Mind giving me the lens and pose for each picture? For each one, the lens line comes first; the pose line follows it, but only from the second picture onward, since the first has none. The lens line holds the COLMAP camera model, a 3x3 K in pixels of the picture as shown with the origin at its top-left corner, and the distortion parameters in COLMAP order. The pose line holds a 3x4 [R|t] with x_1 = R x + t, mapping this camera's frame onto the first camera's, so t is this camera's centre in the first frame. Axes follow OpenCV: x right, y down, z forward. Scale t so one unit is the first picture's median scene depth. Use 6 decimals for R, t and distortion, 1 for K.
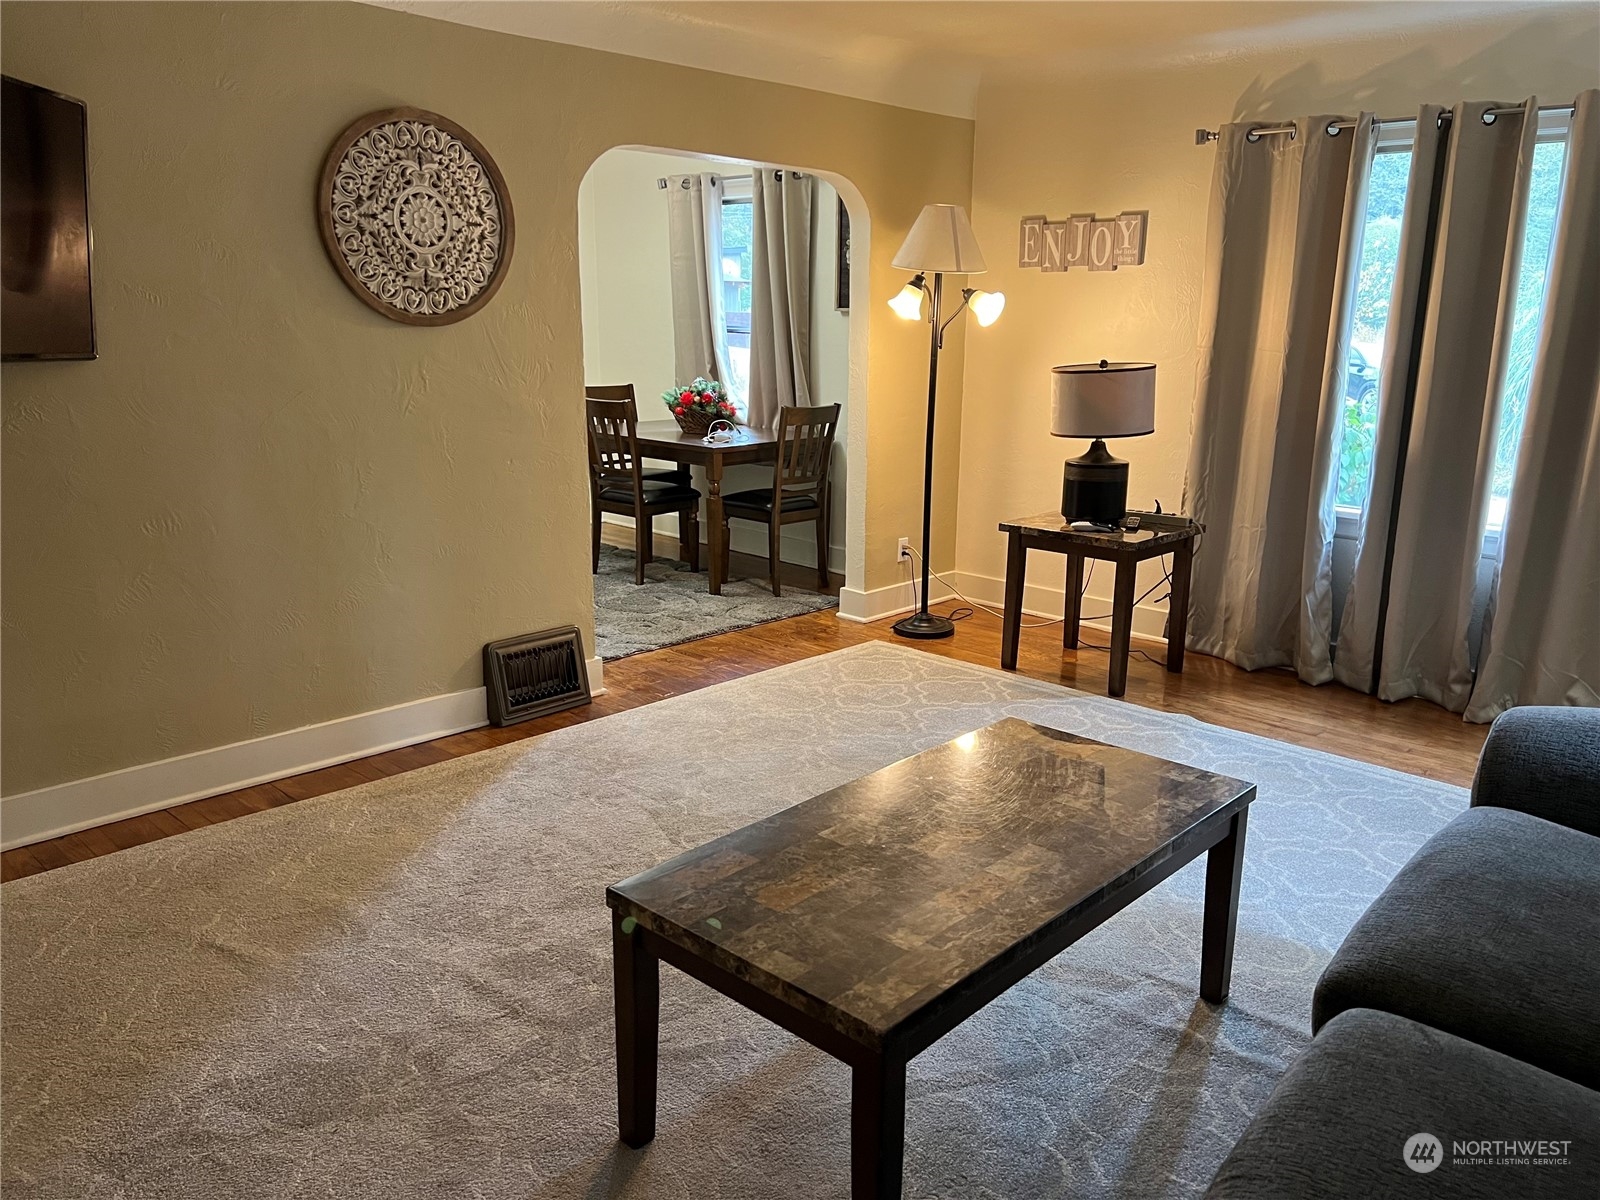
lens RADIAL K [[1210.5, 0, 806.0], [0, 1210.5, 605.6], [0, 0, 1]] dist [0.077074, -0.072621]
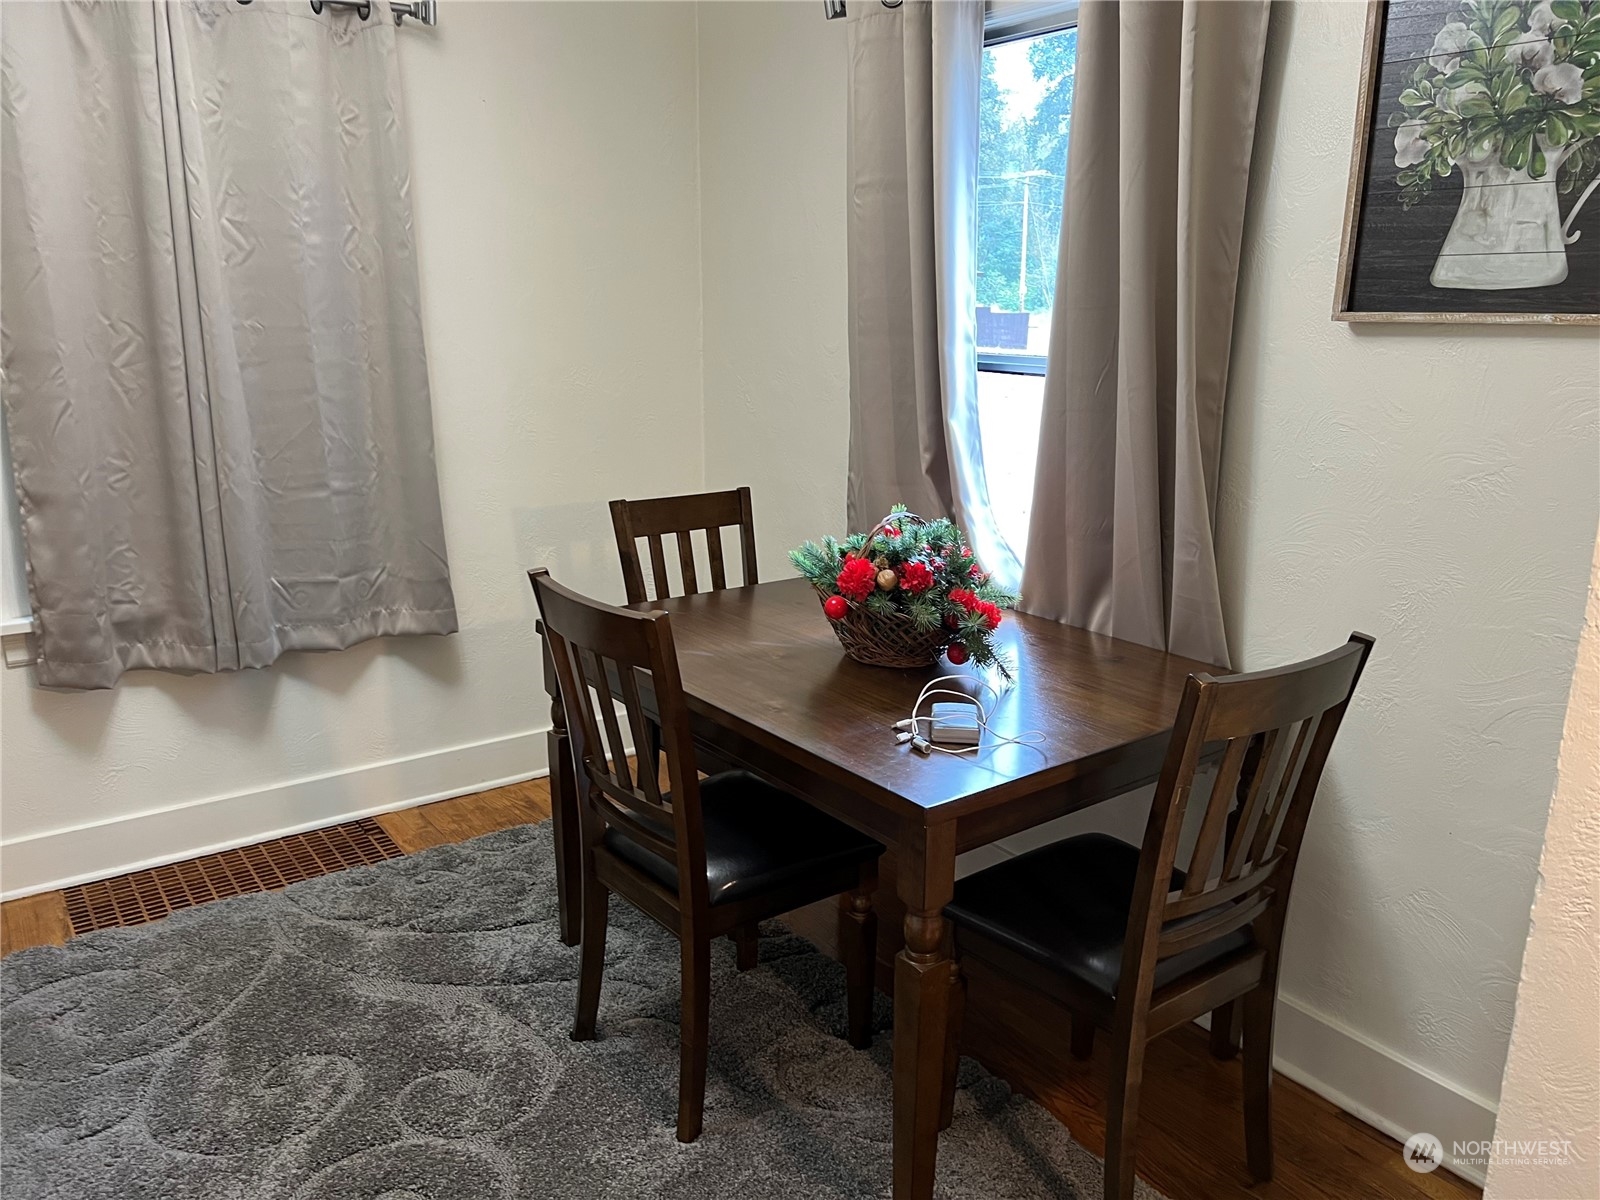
lens RADIAL K [[1210.5, 0, 806.0], [0, 1210.5, 605.6], [0, 0, 1]] dist [0.077074, -0.072621]
pose [[0.983901, 0.046900, -0.172449, -0.052061], [-0.045973, 0.998899, 0.009368, -0.162136], [0.172699, -0.001290, 0.984974, 0.649864]]
